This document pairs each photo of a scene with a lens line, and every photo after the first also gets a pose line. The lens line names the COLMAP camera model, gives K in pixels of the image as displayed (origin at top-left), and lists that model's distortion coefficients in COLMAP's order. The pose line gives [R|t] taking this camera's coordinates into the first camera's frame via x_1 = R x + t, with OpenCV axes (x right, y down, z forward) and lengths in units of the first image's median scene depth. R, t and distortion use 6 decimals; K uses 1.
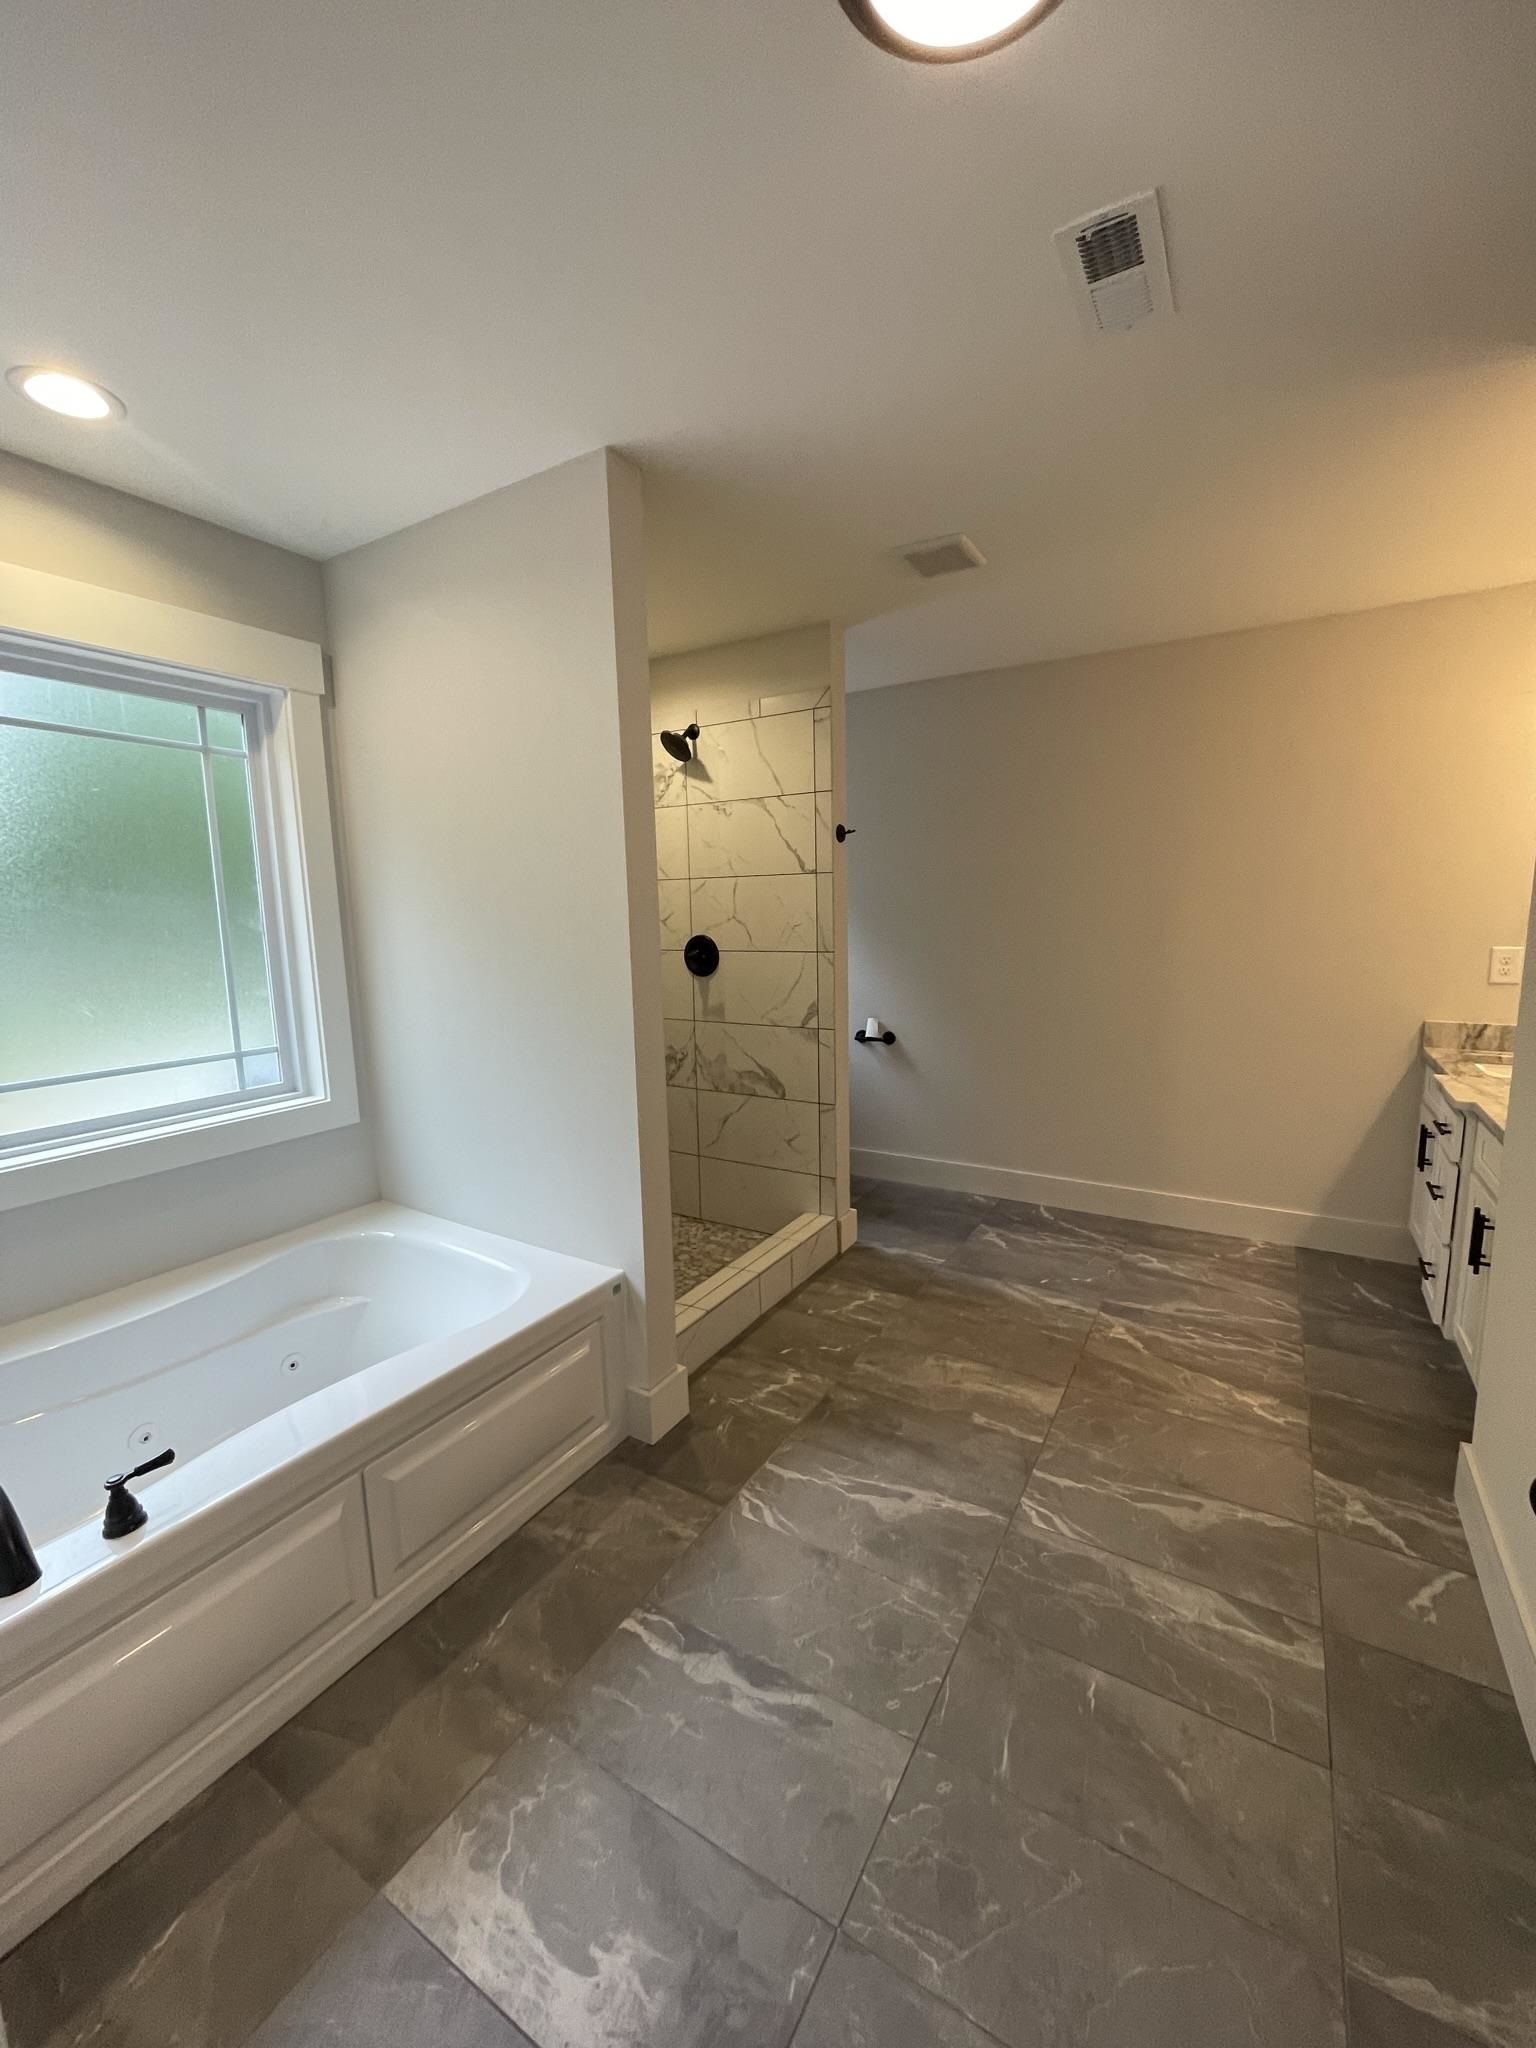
lens RADIAL K [[824.8, 0, 768.3], [0, 824.8, 1024.1], [0, 0, 1]] dist [-0.002964, -0.000549]
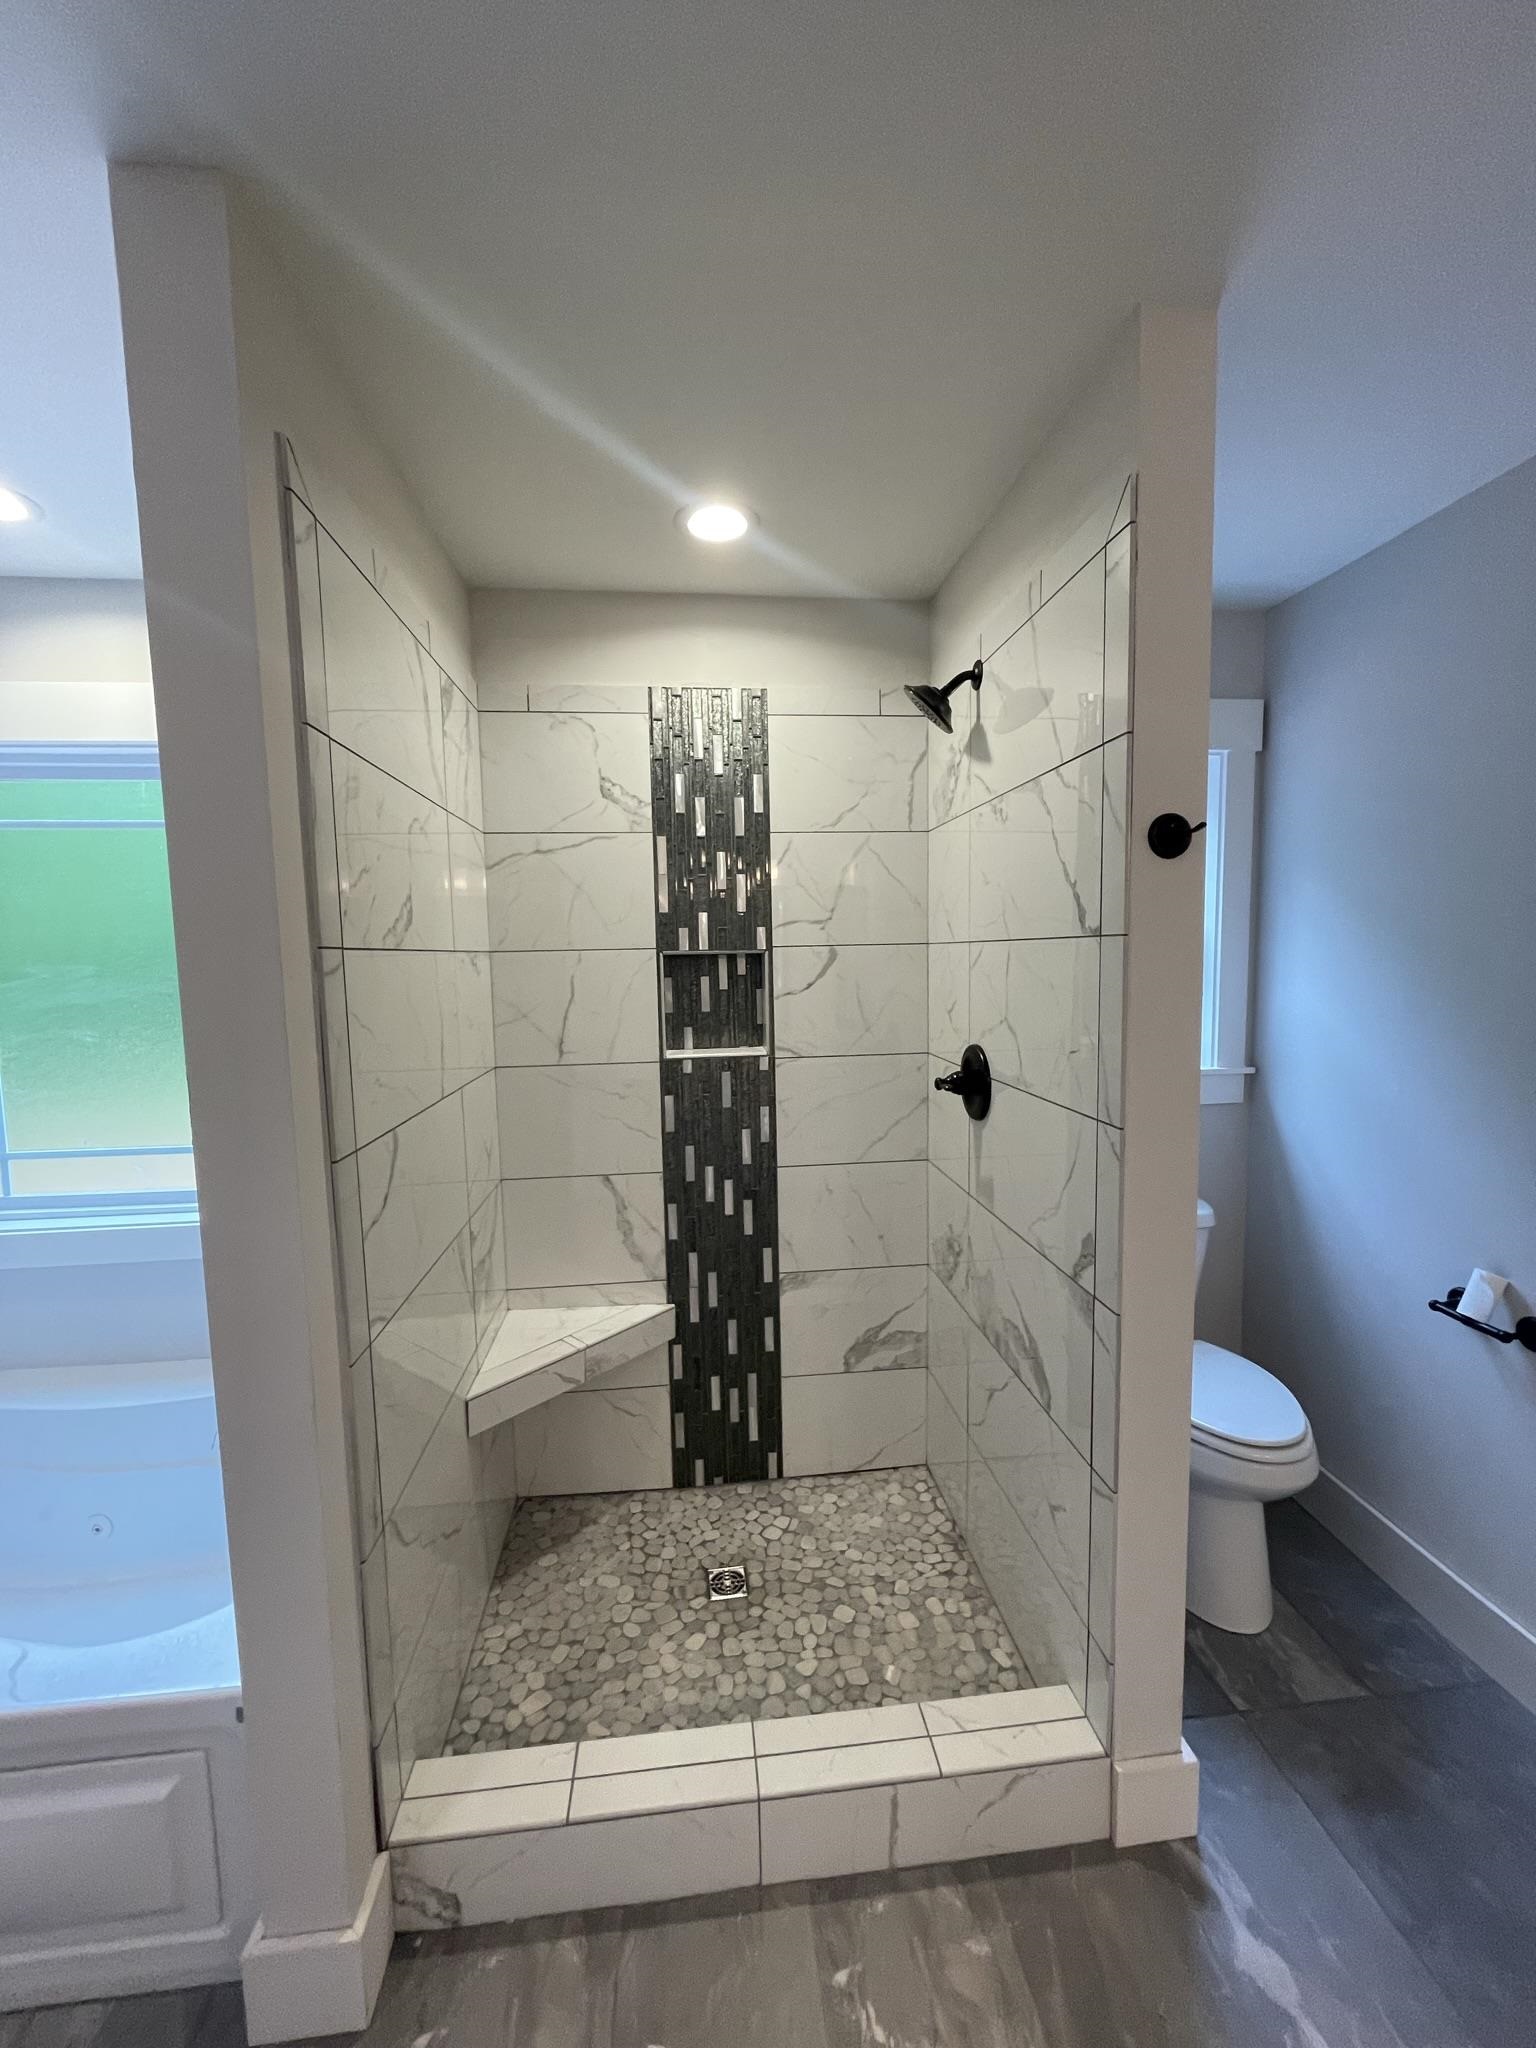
lens RADIAL K [[824.8, 0, 770.2], [0, 824.8, 1027.6], [0, 0, 1]] dist [-0.002964, -0.000549]
pose [[0.609093, 0.078988, -0.789155, 0.280689], [-0.106663, 0.994147, 0.017181, -0.120519], [0.785893, 0.073708, 0.613953, 0.589440]]
